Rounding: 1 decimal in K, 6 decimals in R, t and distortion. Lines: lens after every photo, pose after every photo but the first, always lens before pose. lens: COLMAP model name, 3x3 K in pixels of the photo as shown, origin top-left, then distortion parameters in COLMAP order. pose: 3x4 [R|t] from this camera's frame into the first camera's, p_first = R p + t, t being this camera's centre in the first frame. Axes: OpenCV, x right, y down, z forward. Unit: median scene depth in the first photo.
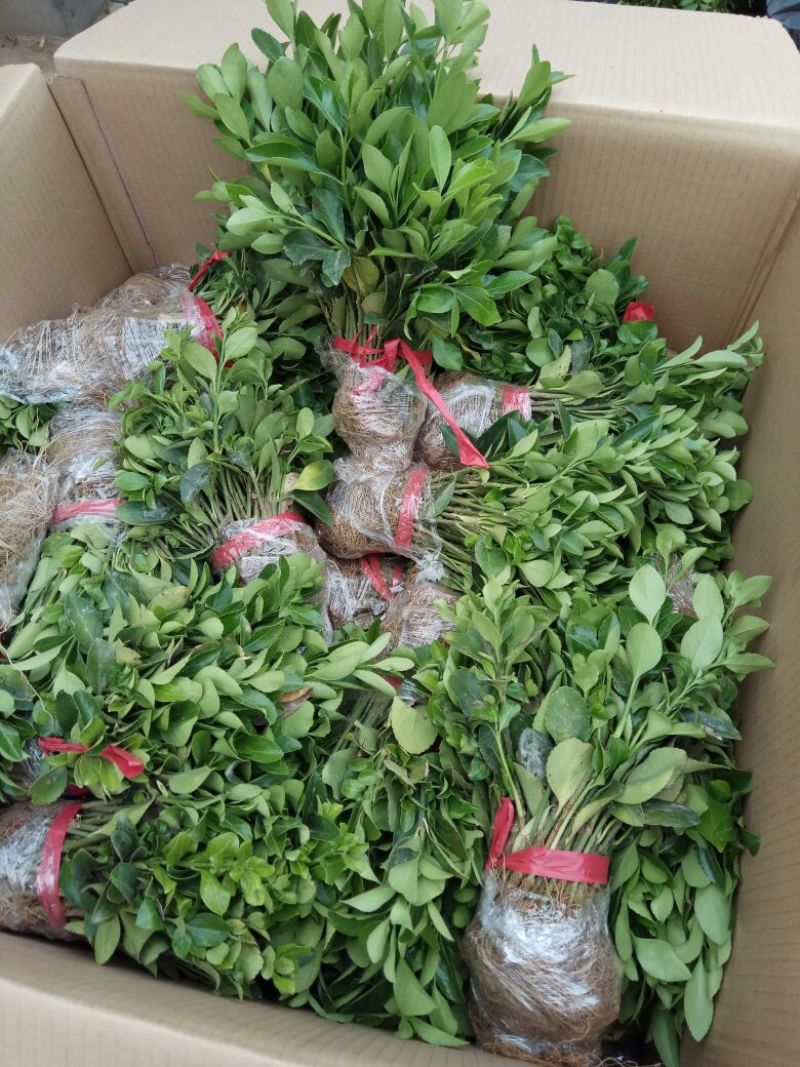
lens RADIAL K [[834.3, 0, 400.0], [0, 834.3, 533.5], [0, 0, 1]] dist [0.131183, -0.210310]
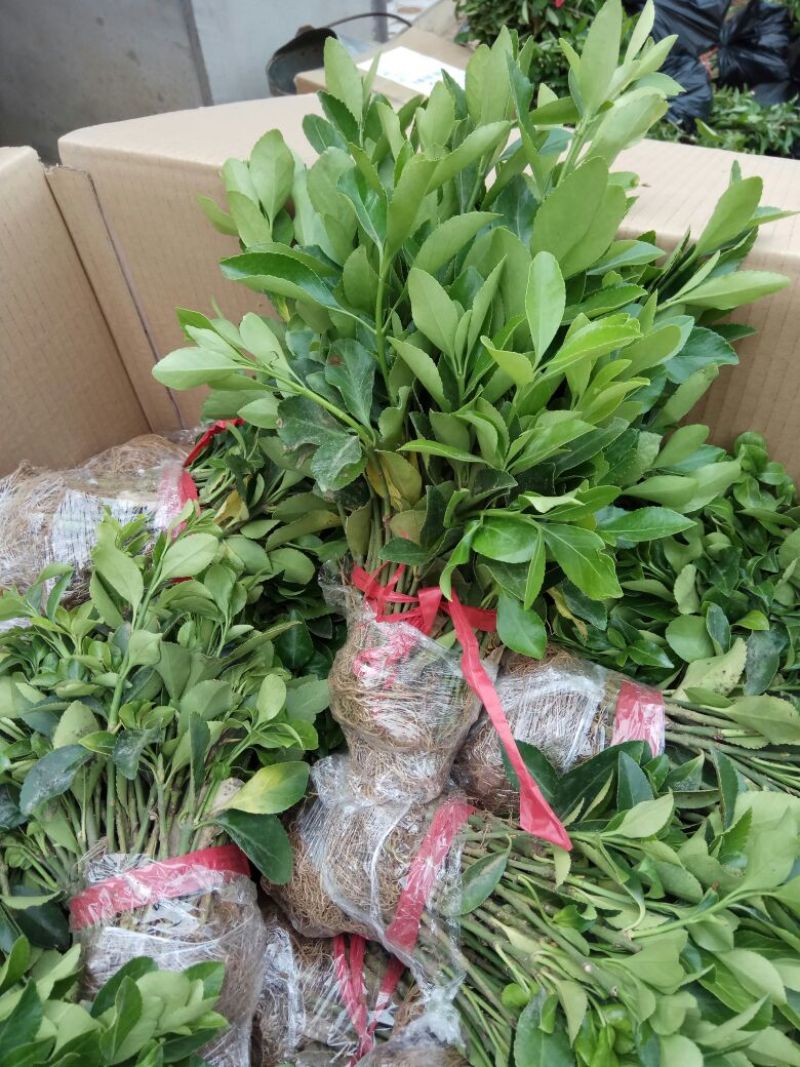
lens RADIAL K [[834.3, 0, 400.0], [0, 834.3, 533.5], [0, 0, 1]] dist [0.131183, -0.210310]
pose [[0.975387, 0.146567, -0.164739, 0.057477], [-0.177886, 0.964516, -0.195105, -0.142763], [0.130297, 0.219608, 0.966848, 0.403207]]
